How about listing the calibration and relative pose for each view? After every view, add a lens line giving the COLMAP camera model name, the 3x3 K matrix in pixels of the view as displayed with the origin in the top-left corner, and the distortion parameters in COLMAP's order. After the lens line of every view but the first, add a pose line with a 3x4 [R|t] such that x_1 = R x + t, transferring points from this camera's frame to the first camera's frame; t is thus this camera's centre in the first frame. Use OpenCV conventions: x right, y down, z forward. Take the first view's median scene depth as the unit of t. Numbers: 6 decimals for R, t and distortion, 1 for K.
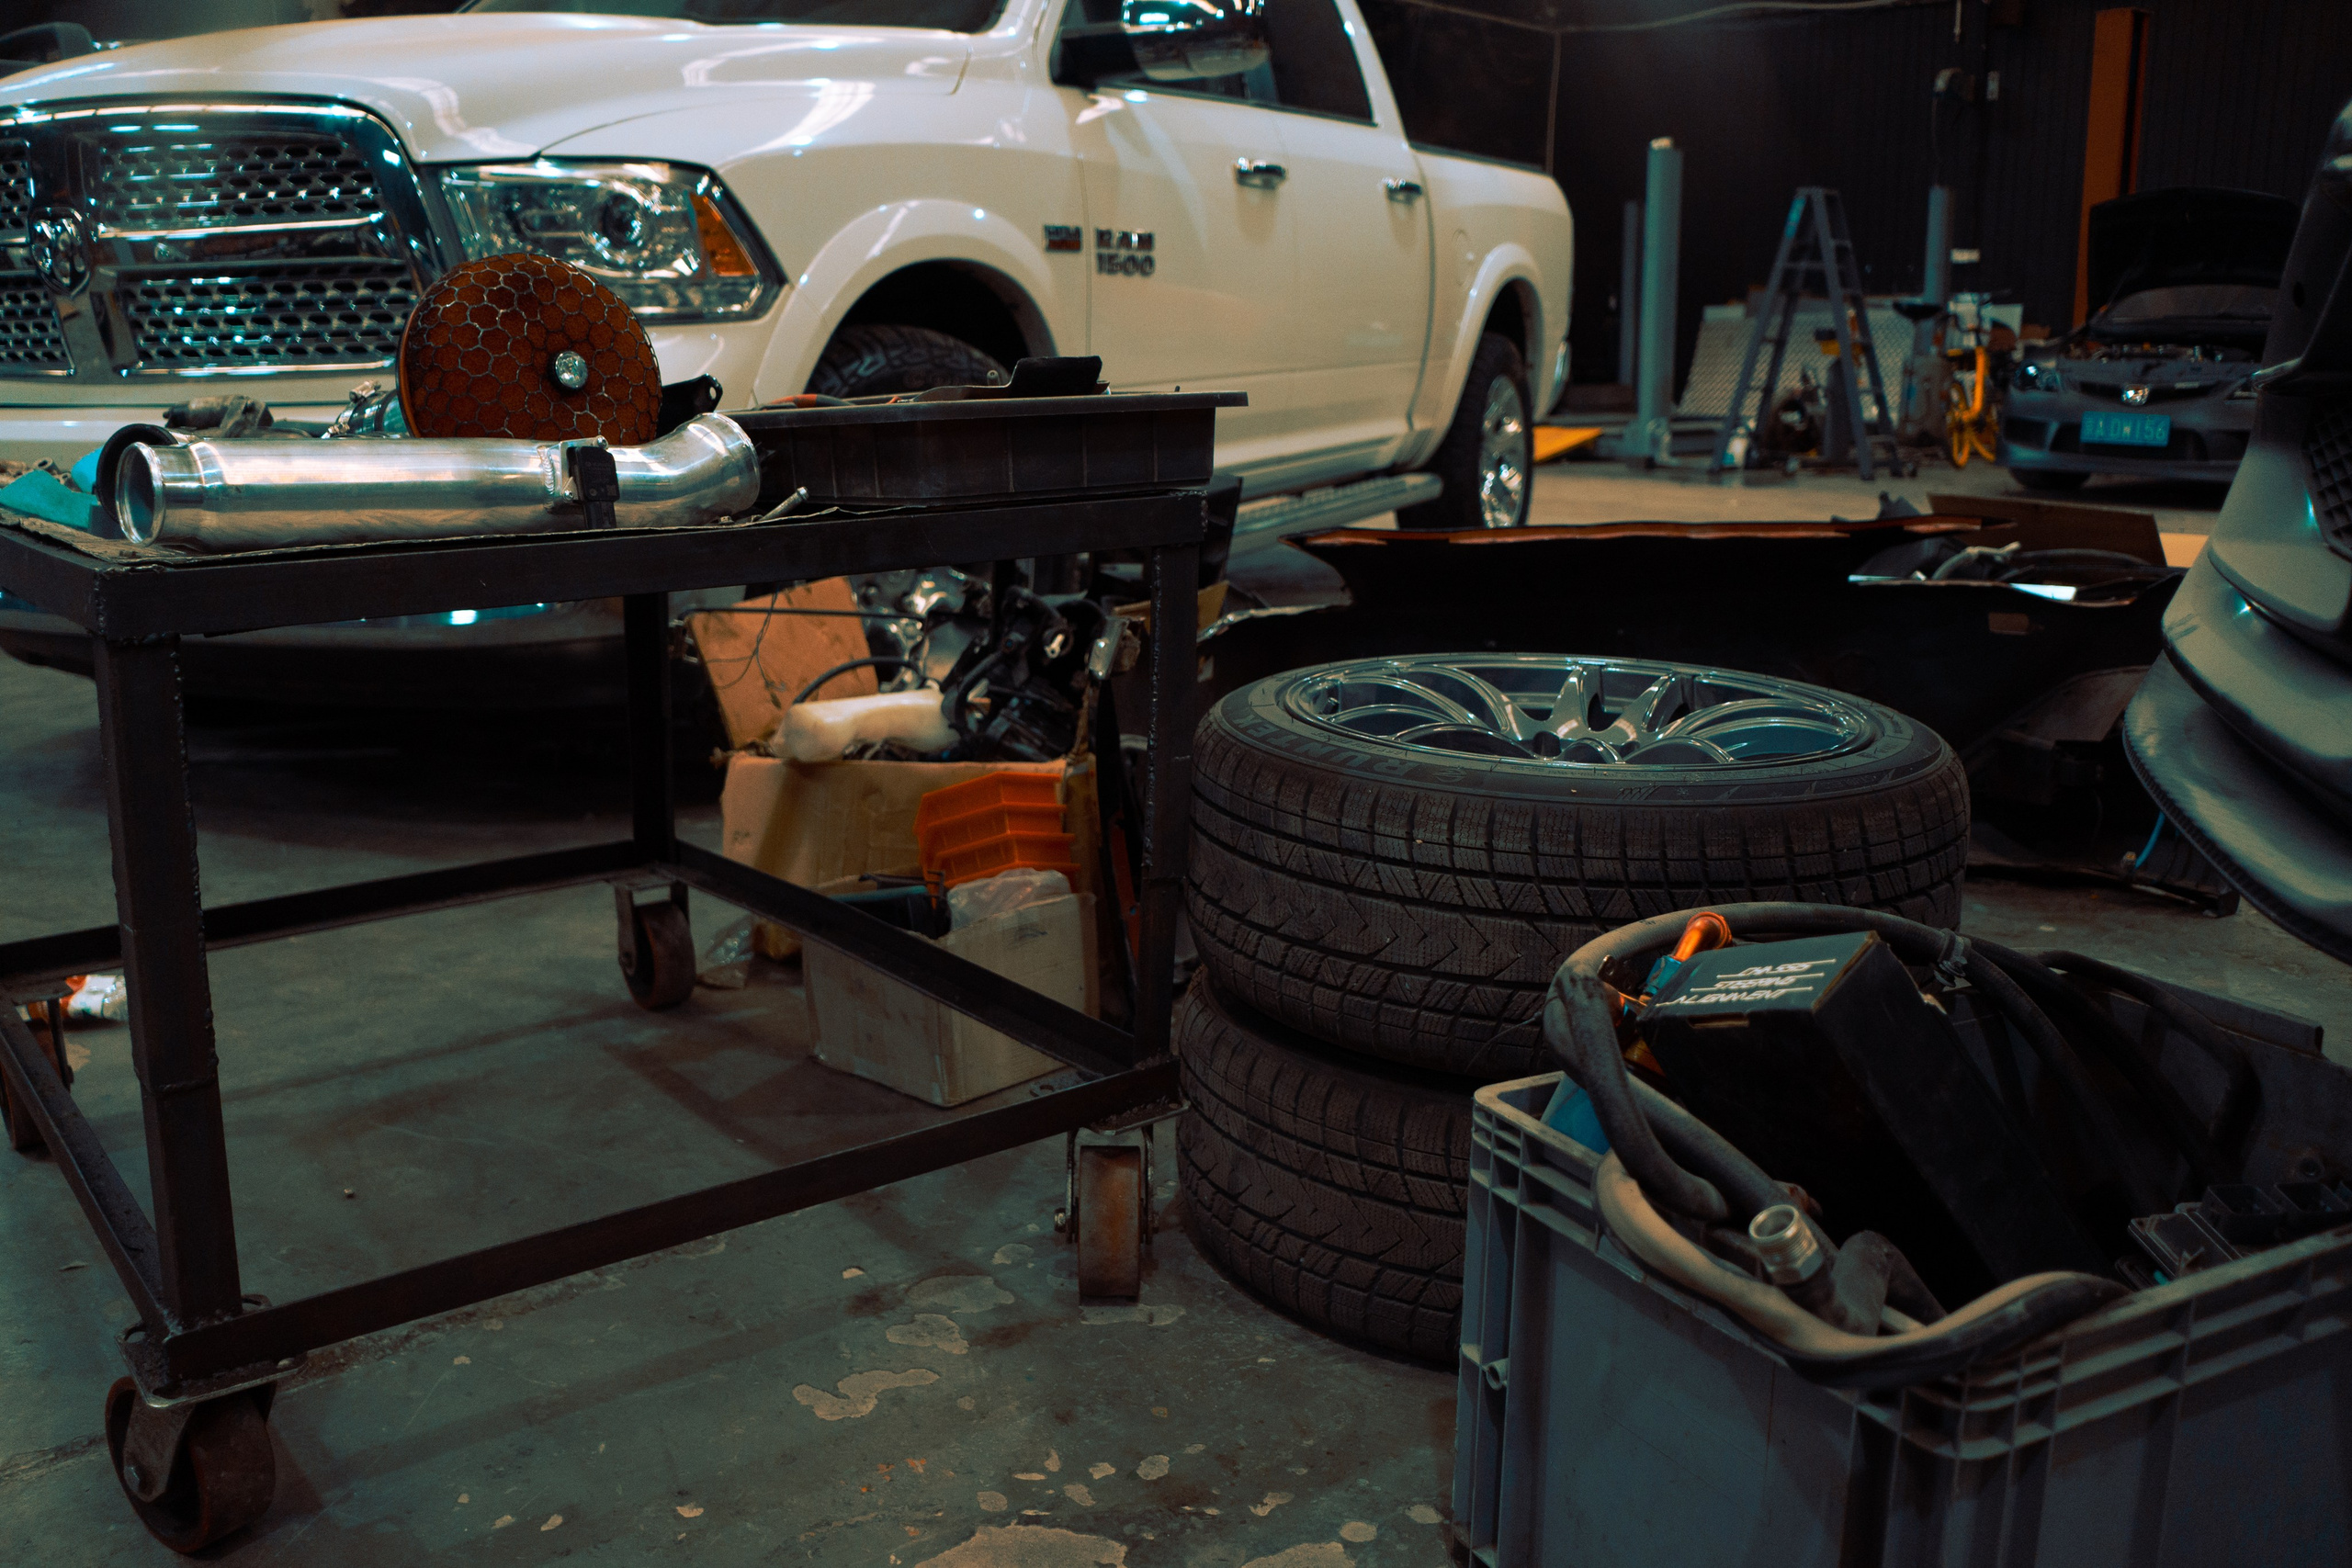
lens RADIAL K [[2069.7, 0, 1171.6], [0, 2069.7, 777.7], [0, 0, 1]] dist [-0.134096, 0.127201]
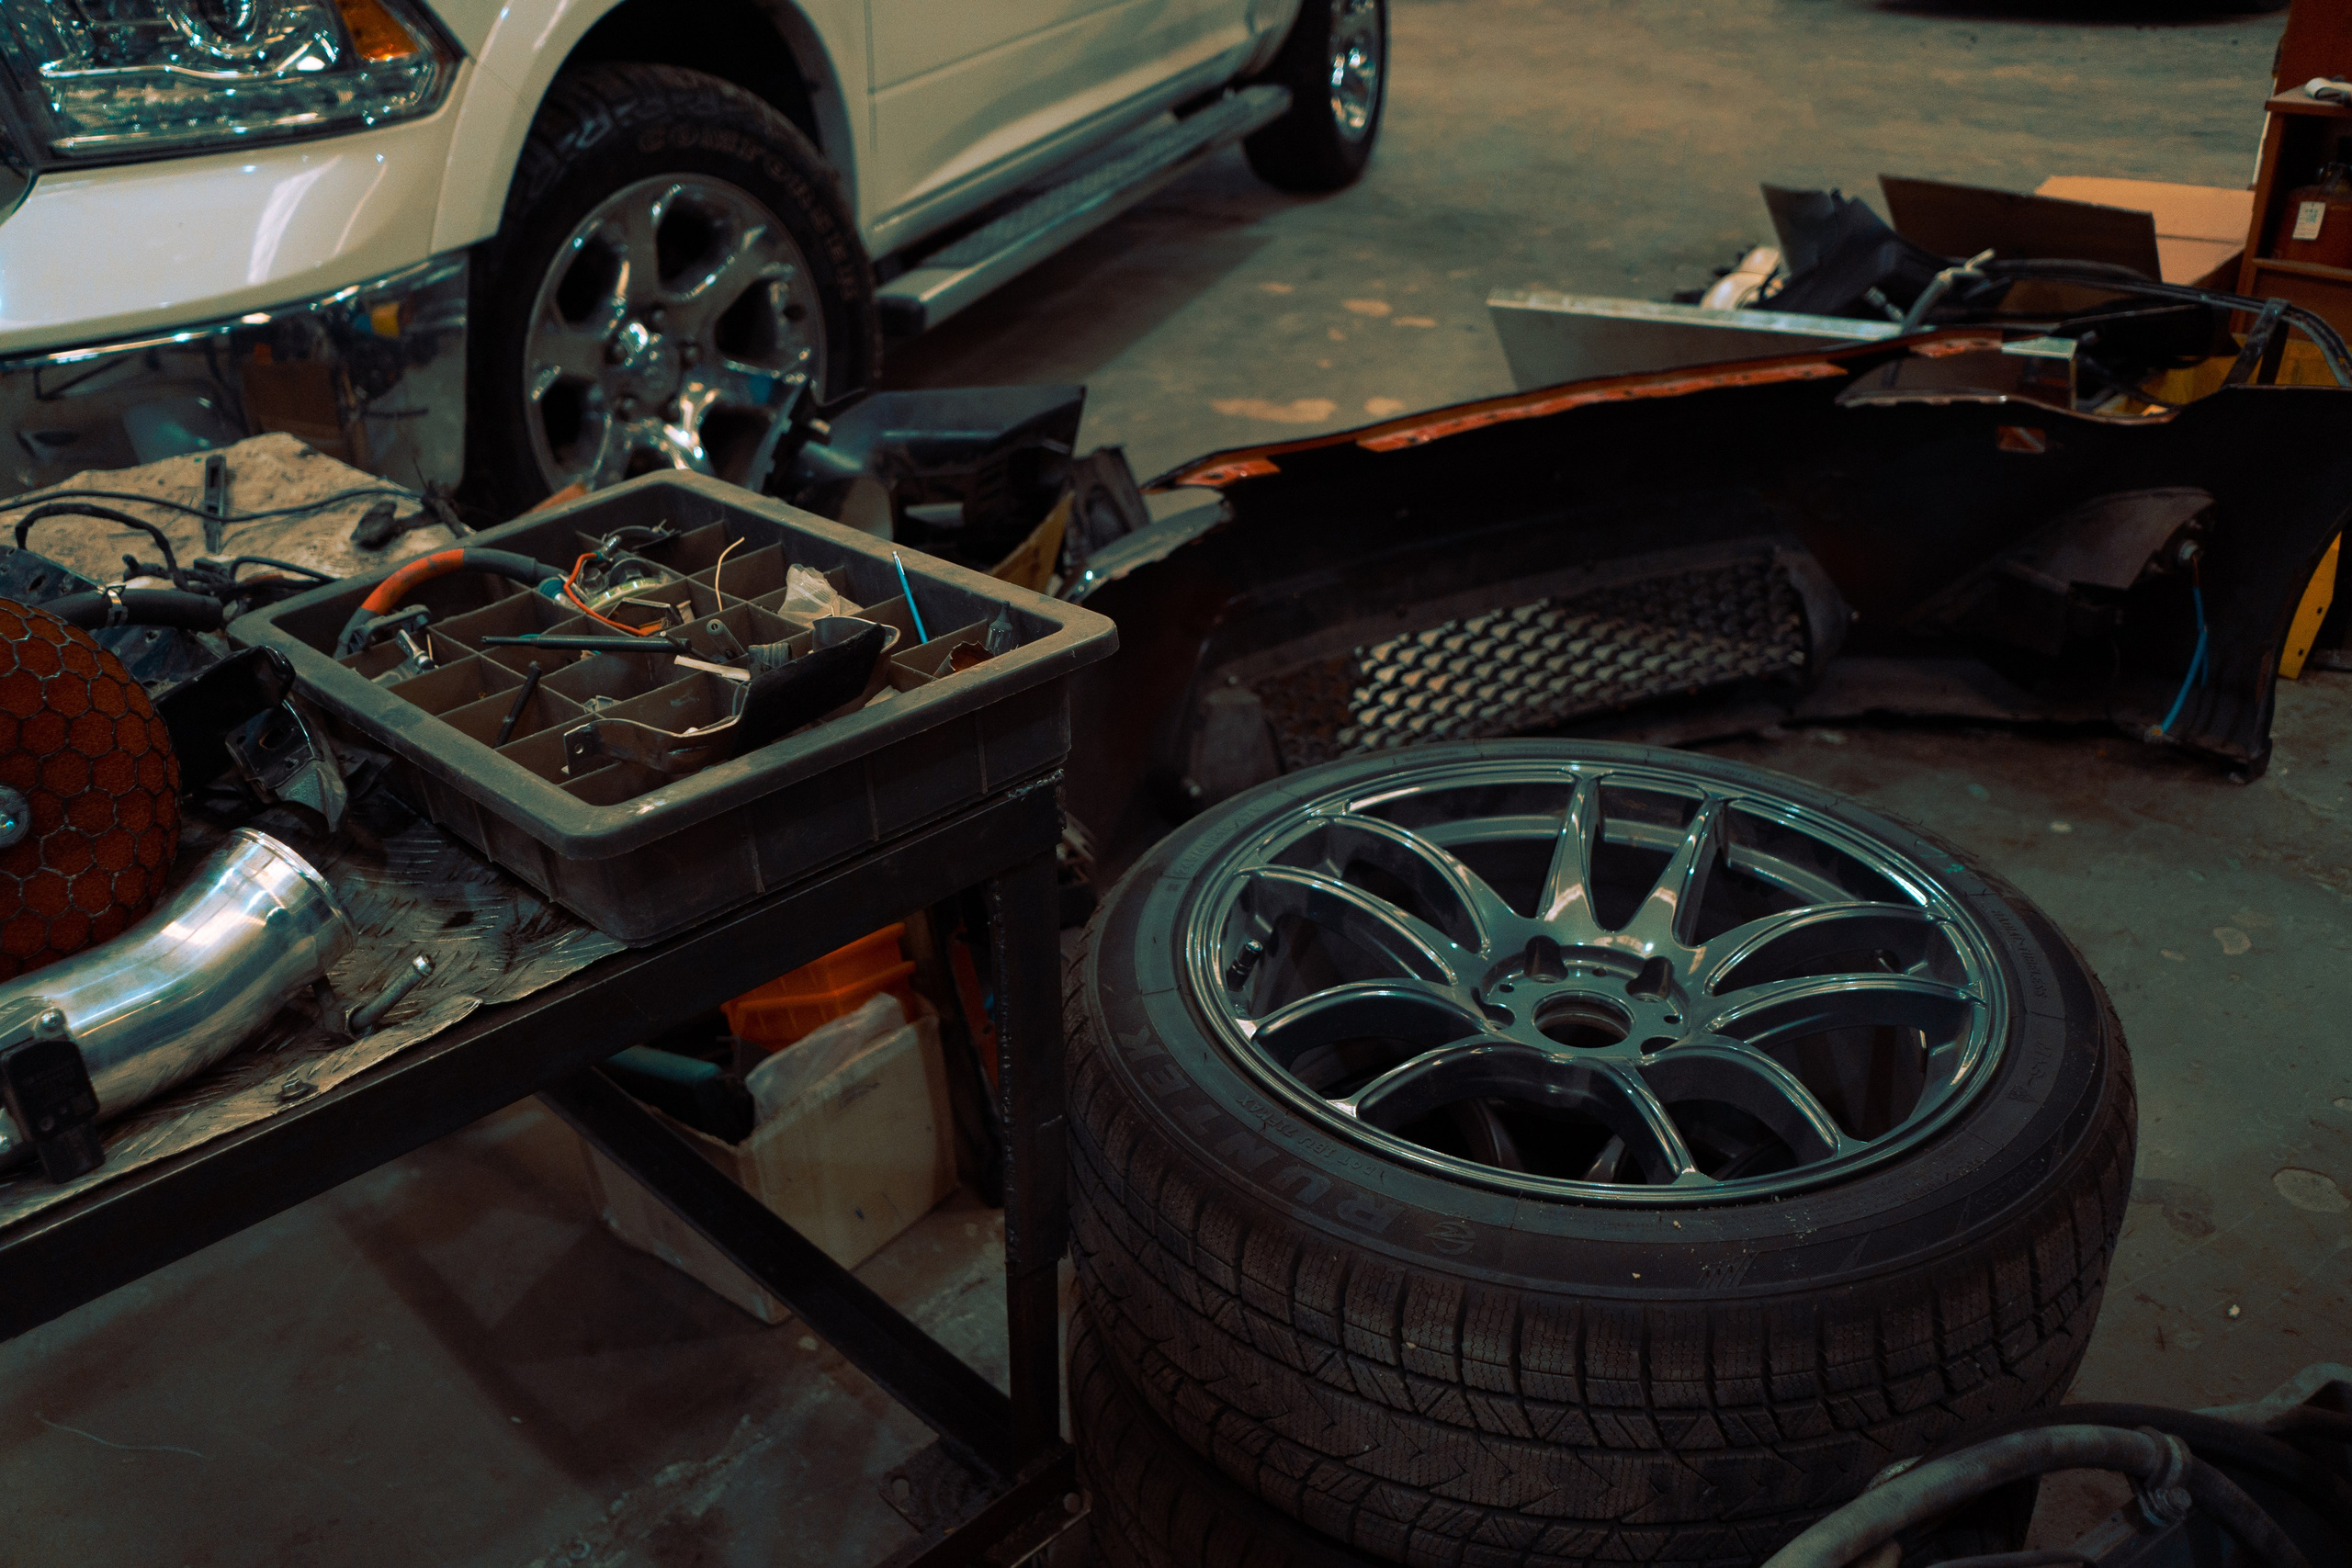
lens RADIAL K [[2069.7, 0, 1168.5], [0, 2069.7, 795.3], [0, 0, 1]] dist [-0.134096, 0.127201]
pose [[0.995226, -0.072558, 0.065268, 0.007420], [0.053659, 0.965433, 0.255067, -0.310220], [-0.081520, -0.250347, 0.964718, 0.374533]]
